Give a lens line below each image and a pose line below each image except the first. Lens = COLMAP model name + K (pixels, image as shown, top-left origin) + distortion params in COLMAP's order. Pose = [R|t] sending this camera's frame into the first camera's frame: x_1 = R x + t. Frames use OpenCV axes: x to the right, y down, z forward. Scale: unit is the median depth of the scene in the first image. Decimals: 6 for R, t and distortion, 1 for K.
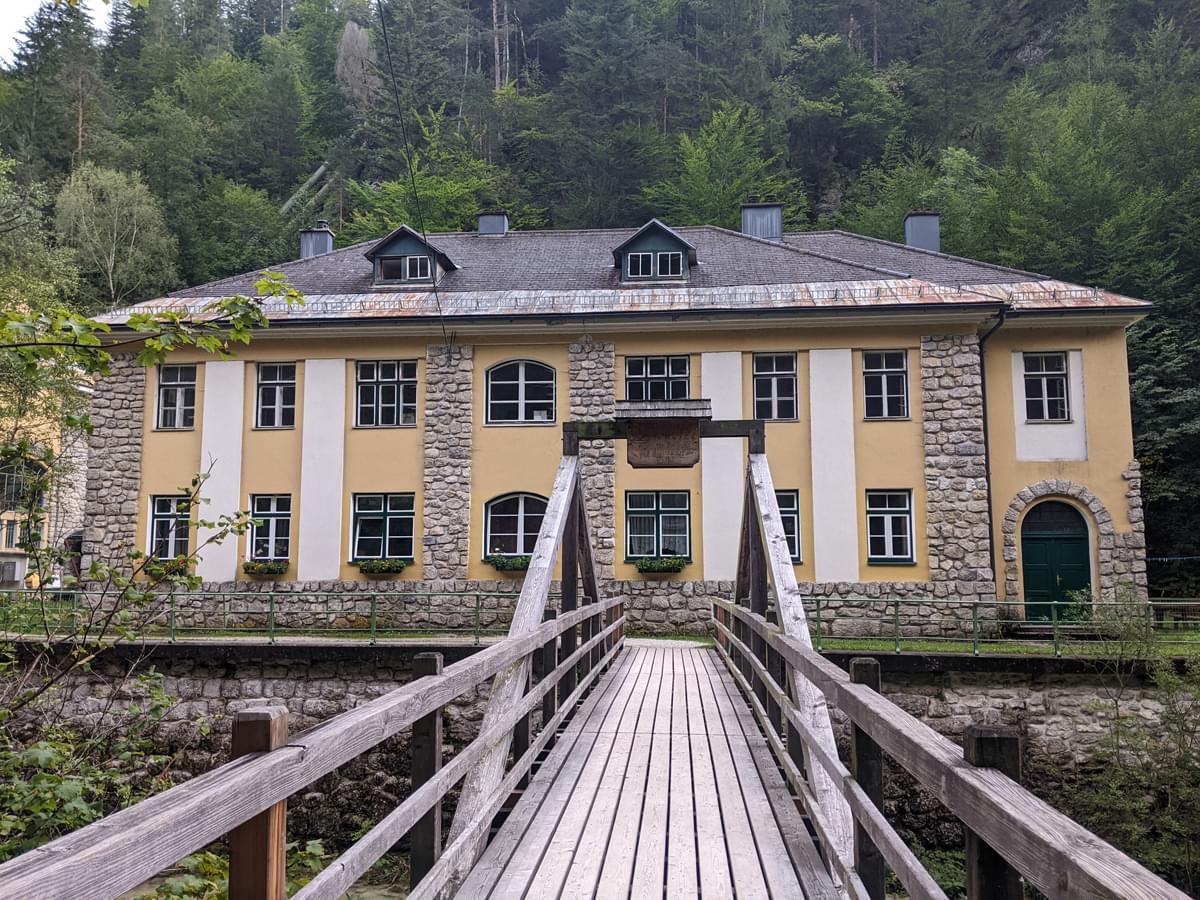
lens RADIAL K [[954.3, 0, 595.0], [0, 954.3, 455.6], [0, 0, 1]] dist [0.153515, -0.320816]
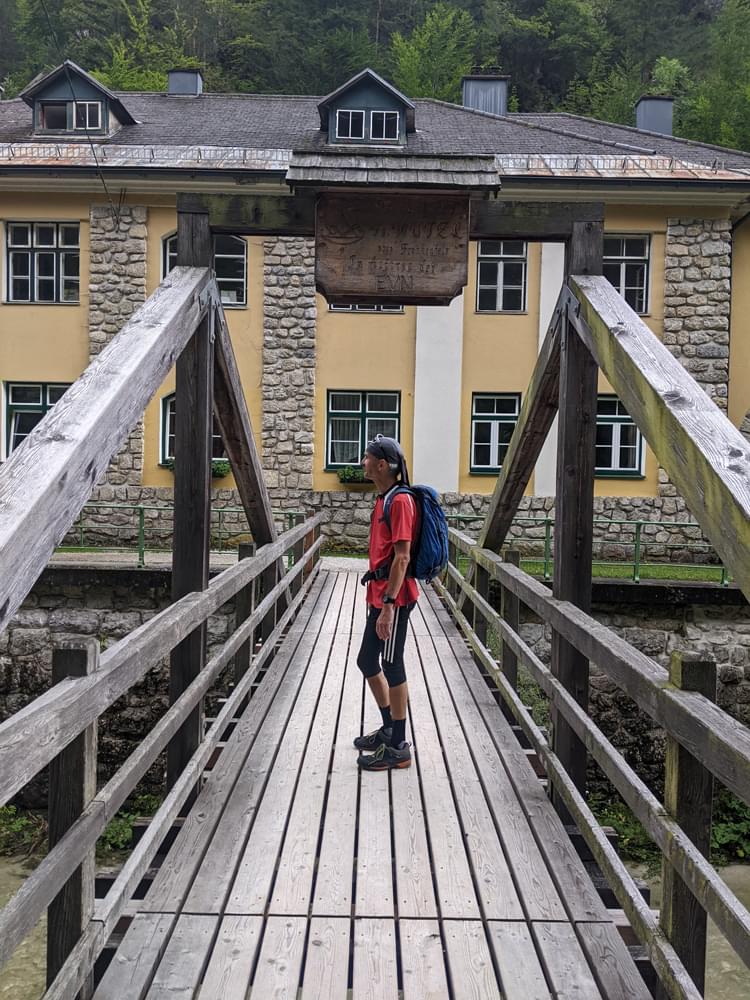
lens RADIAL K [[795.3, 0, 375.0], [0, 795.3, 500.0], [0, 0, 1]] dist [0.153515, -0.320816]
pose [[0.996091, 0.017143, 0.086649, 0.013692], [-0.030541, 0.987324, 0.155753, 0.021606], [-0.082880, -0.157791, 0.983988, 0.261913]]
